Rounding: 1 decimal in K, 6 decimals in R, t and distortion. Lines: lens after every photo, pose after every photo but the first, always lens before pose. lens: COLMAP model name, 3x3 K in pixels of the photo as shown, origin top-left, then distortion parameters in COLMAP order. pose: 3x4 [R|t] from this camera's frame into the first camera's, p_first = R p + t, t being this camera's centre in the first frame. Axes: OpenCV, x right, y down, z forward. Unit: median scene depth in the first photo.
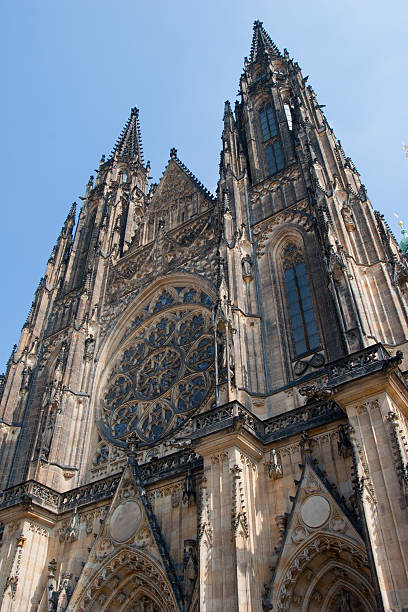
lens RADIAL K [[500.4, 0, 204.0], [0, 500.4, 306.0], [0, 0, 1]] dist [-0.006136, -0.001658]
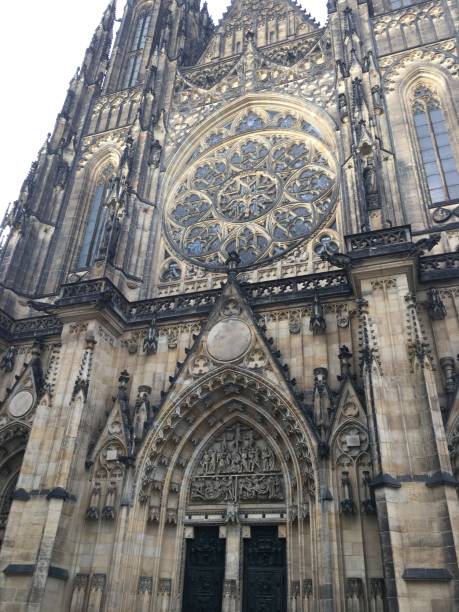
lens RADIAL K [[436.8, 0, 229.5], [0, 436.8, 306.0], [0, 0, 1]] dist [0.019916, 0.003272]
pose [[0.951784, 0.189007, 0.241628, -0.272200], [-0.236763, 0.953436, 0.186823, 0.182778], [-0.195066, -0.235024, 0.952215, 0.232623]]
